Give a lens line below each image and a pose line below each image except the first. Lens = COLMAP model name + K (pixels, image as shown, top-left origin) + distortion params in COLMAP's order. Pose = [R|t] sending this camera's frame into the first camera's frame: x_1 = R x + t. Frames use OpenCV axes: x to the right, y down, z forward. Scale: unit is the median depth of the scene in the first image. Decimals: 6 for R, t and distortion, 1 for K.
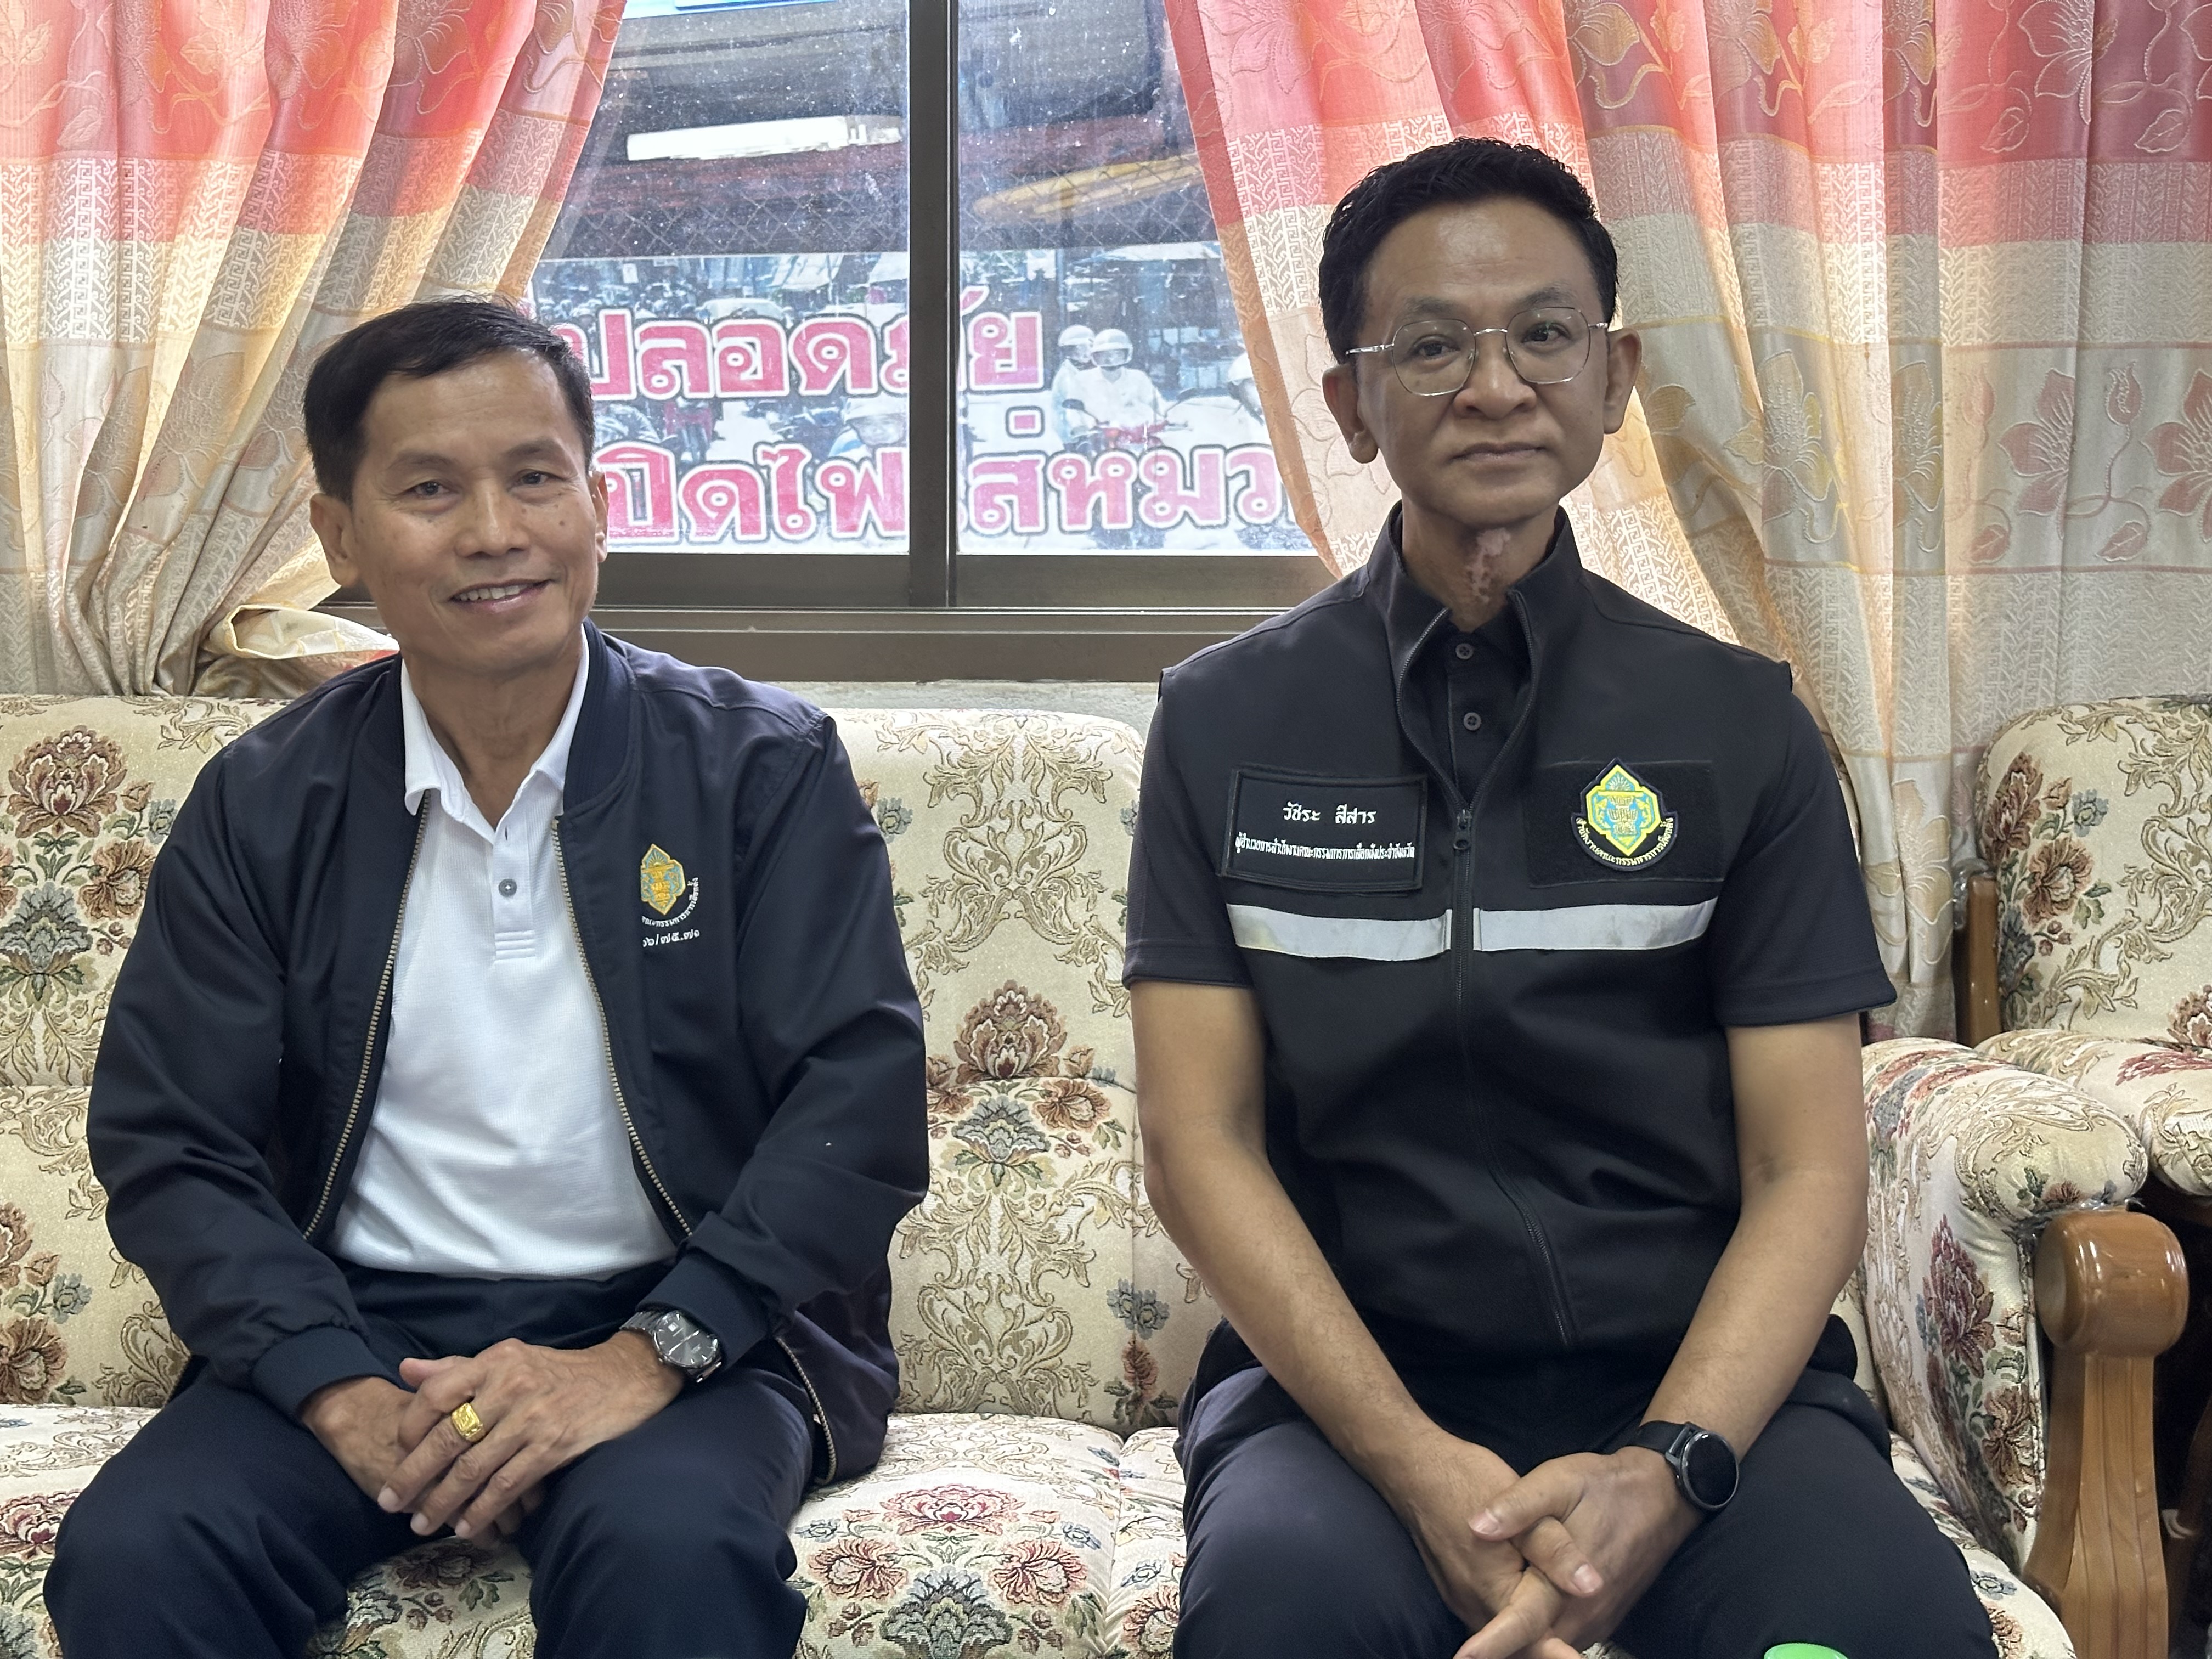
lens RADIAL K [[3049.8, 0, 1108.9], [0, 3049.8, 907.4], [0, 0, 1]] dist [0.177018, -0.454397]
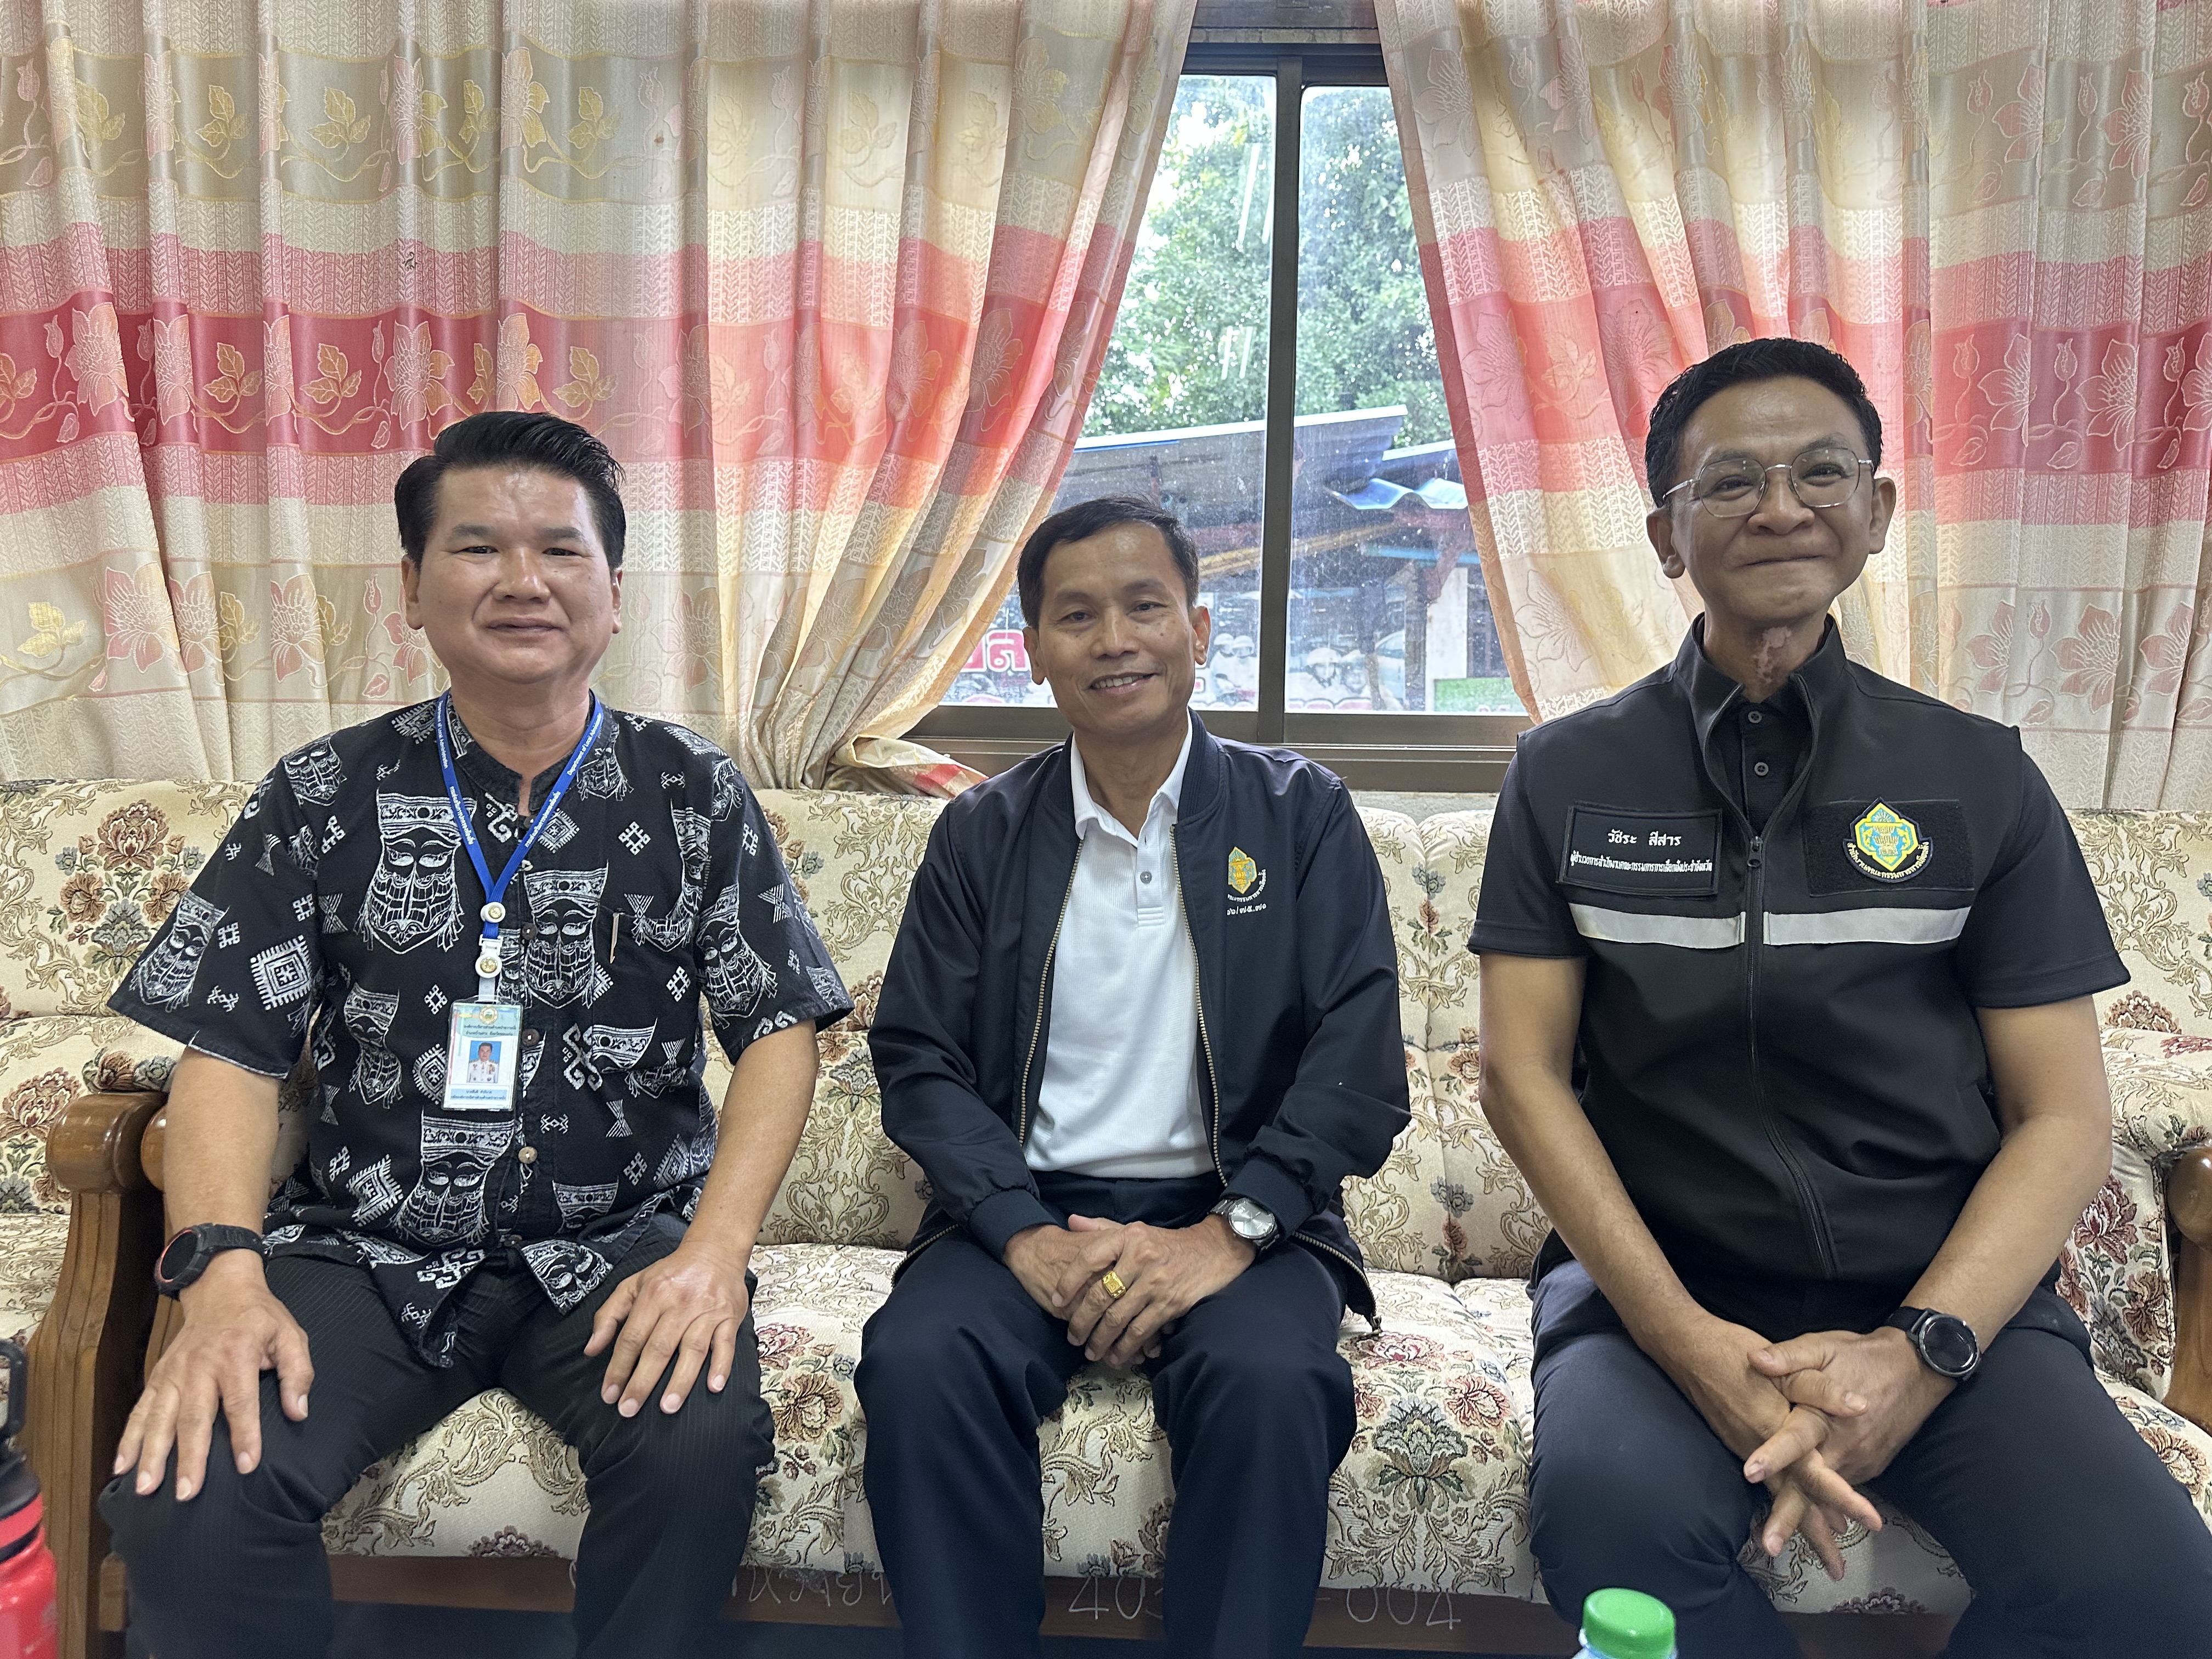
lens RADIAL K [[1560.6, 0, 1099.1], [0, 1560.6, 854.9], [0, 0, 1]] dist [0.099253, -0.171010]
pose [[0.998924, 0.015912, -0.043556, -0.118936], [-0.018774, 0.997635, -0.066120, 0.016931], [0.042400, 0.066866, 0.996861, 0.194885]]
